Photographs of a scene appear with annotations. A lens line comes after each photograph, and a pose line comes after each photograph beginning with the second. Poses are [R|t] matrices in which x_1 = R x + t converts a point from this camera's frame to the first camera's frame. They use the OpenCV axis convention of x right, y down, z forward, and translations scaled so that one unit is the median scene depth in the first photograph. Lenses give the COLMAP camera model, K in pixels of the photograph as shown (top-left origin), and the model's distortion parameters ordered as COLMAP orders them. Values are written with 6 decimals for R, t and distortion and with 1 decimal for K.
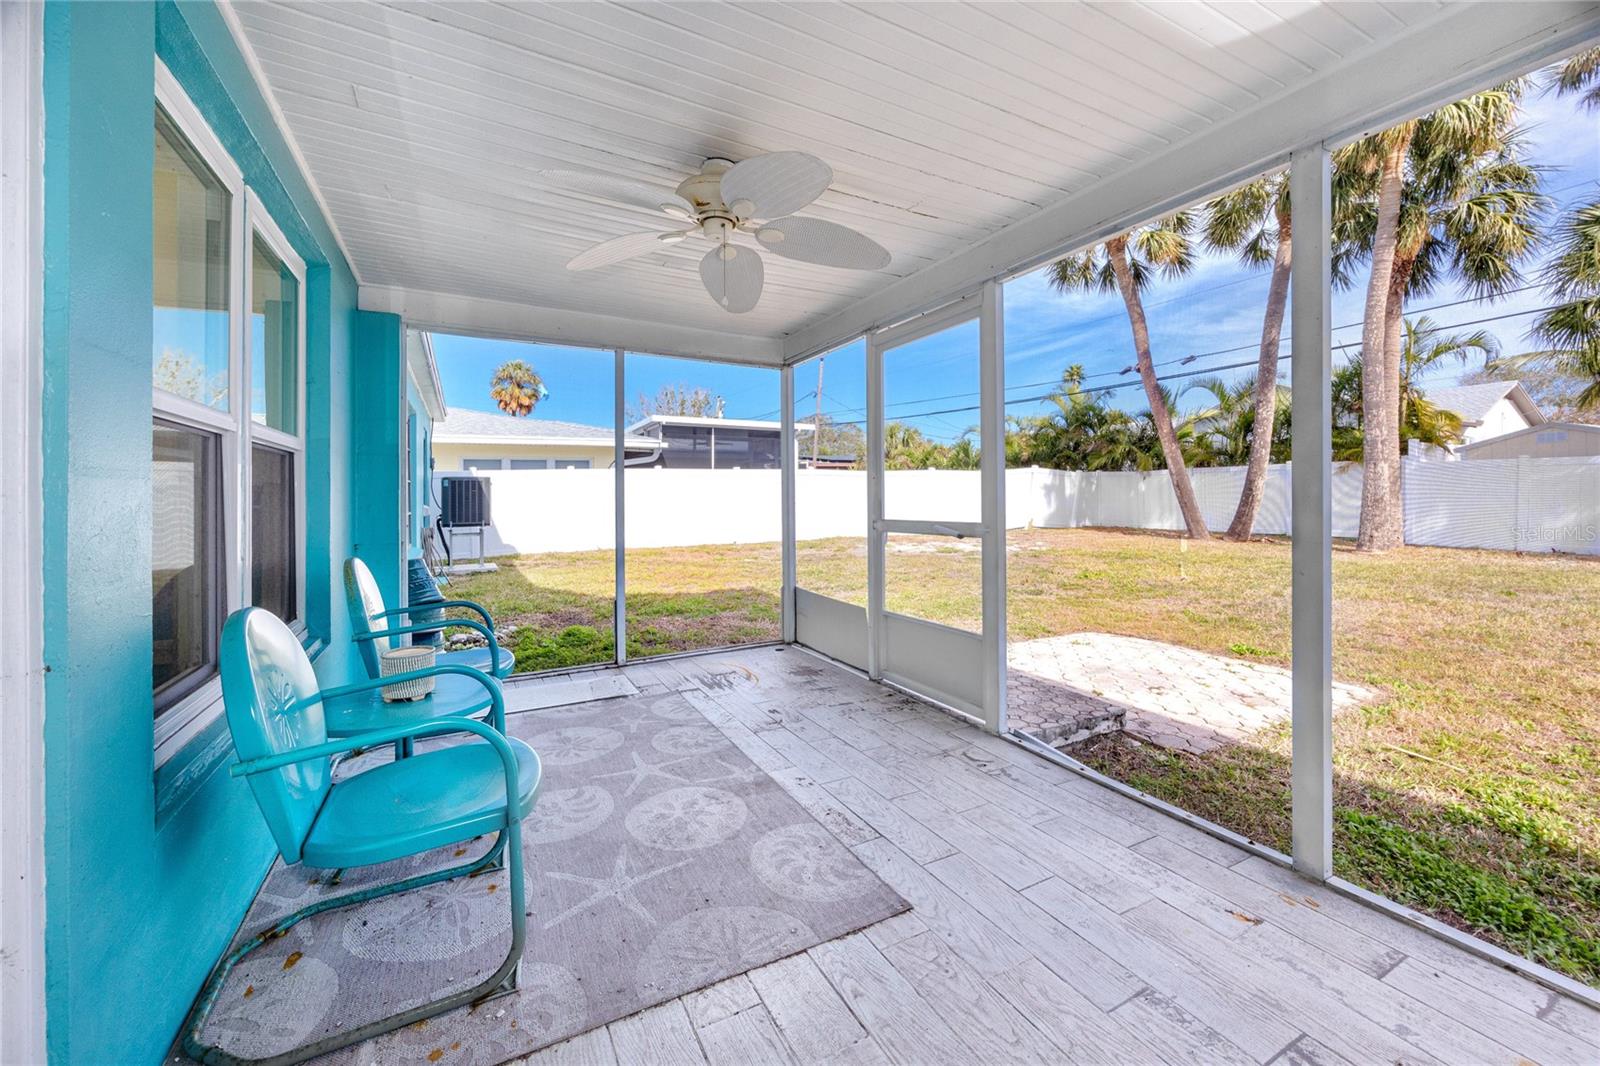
lens RADIAL K [[636.6, 0, 844.2], [0, 636.6, 489.4], [0, 0, 1]] dist [-0.004074, 0.001392]
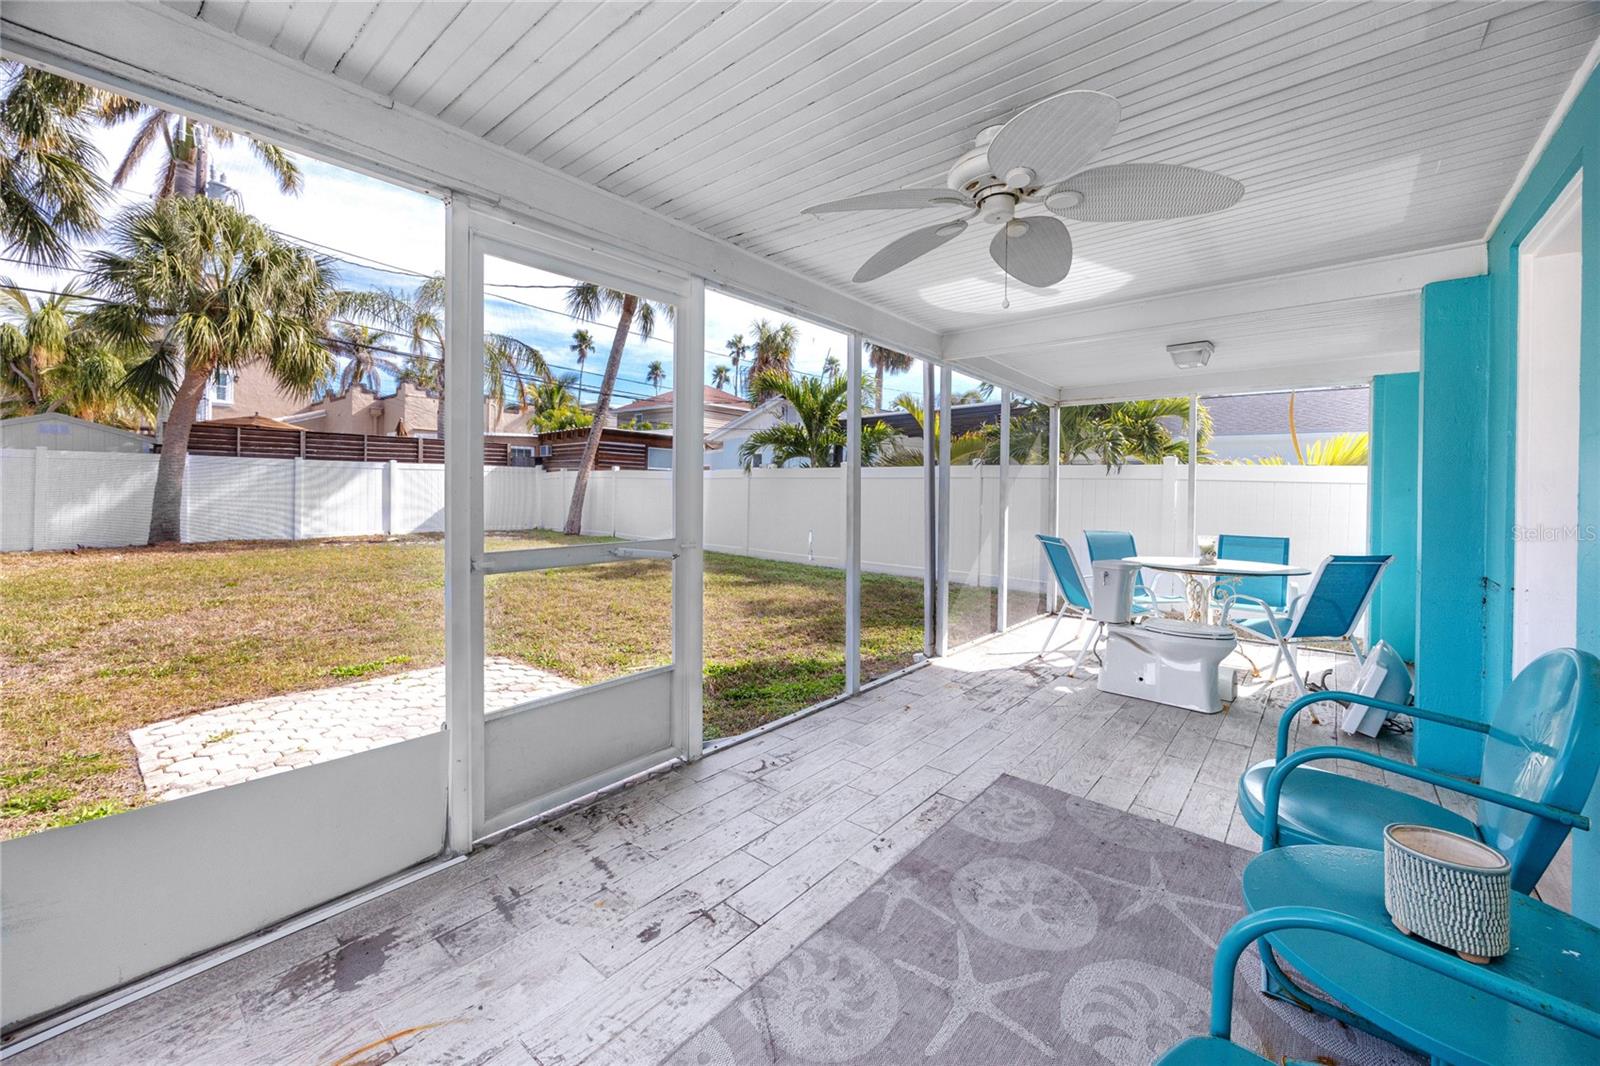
lens RADIAL K [[636.6, 0, 794.0], [0, 636.6, 483.8], [0, 0, 1]] dist [-0.004074, 0.001392]
pose [[-0.324842, 0.011134, 0.945703, -0.847731], [-0.016440, 0.999713, -0.017417, -0.012610], [-0.945625, -0.021205, -0.324566, 1.407246]]
